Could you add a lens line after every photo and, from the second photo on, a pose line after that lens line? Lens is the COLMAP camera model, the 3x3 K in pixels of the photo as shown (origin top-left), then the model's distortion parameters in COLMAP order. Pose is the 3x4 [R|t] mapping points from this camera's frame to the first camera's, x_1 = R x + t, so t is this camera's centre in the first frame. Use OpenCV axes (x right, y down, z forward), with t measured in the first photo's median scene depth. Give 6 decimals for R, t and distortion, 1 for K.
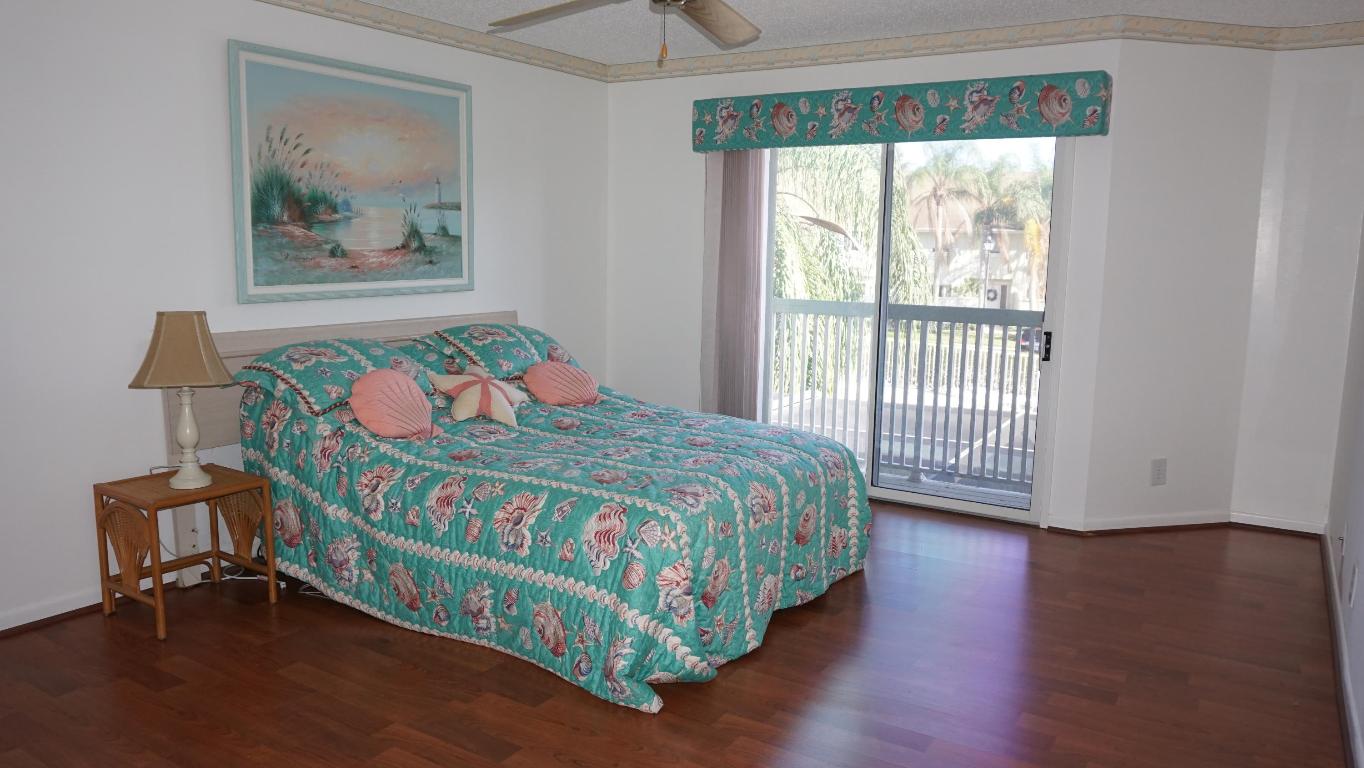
lens RADIAL K [[937.5, 0, 684.7], [0, 937.5, 378.5], [0, 0, 1]] dist [0.006997, 0.003570]
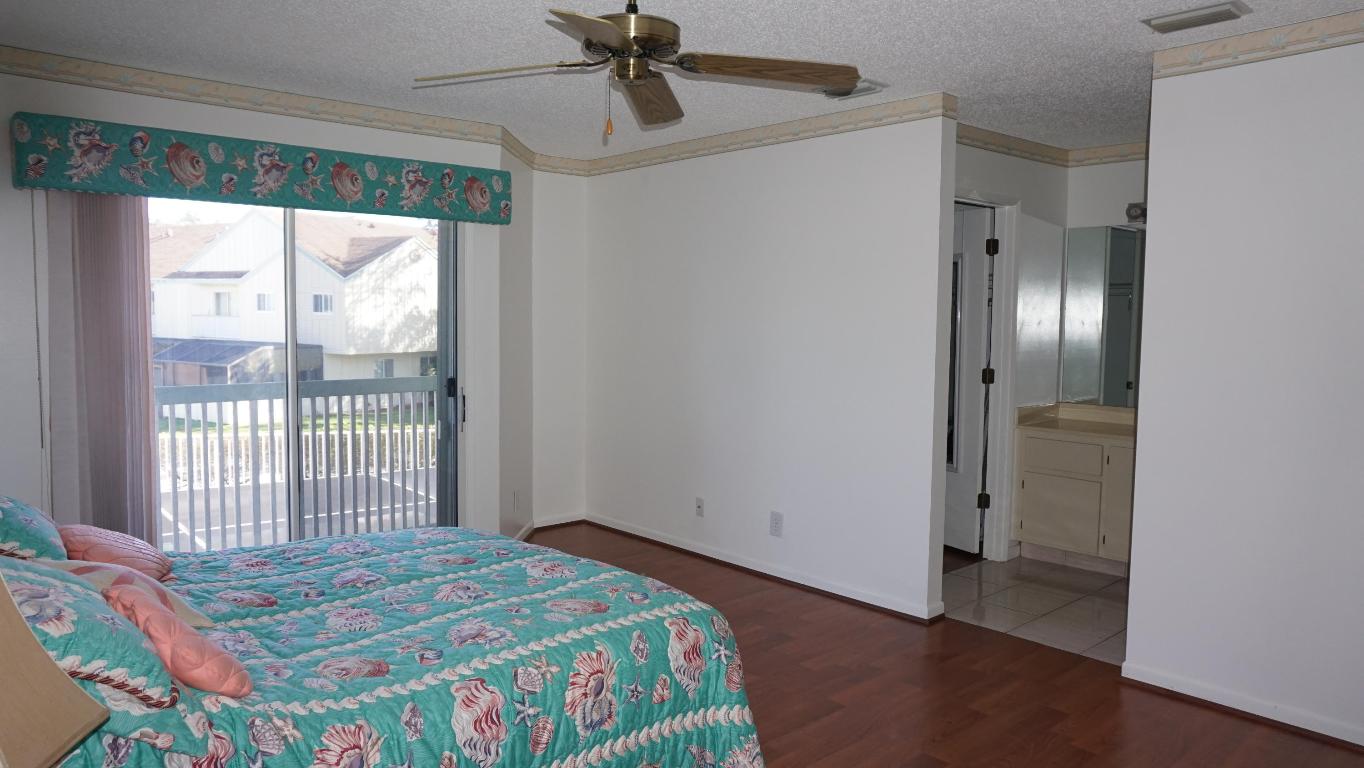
lens RADIAL K [[916.4, 0, 683.2], [0, 916.4, 384.6], [0, 0, 1]] dist [0.000653, 0.000286]
pose [[0.292426, -0.091295, 0.951920, -0.545909], [0.135131, 0.989389, 0.053377, -0.084111], [-0.946692, 0.113025, 0.301660, 0.420588]]
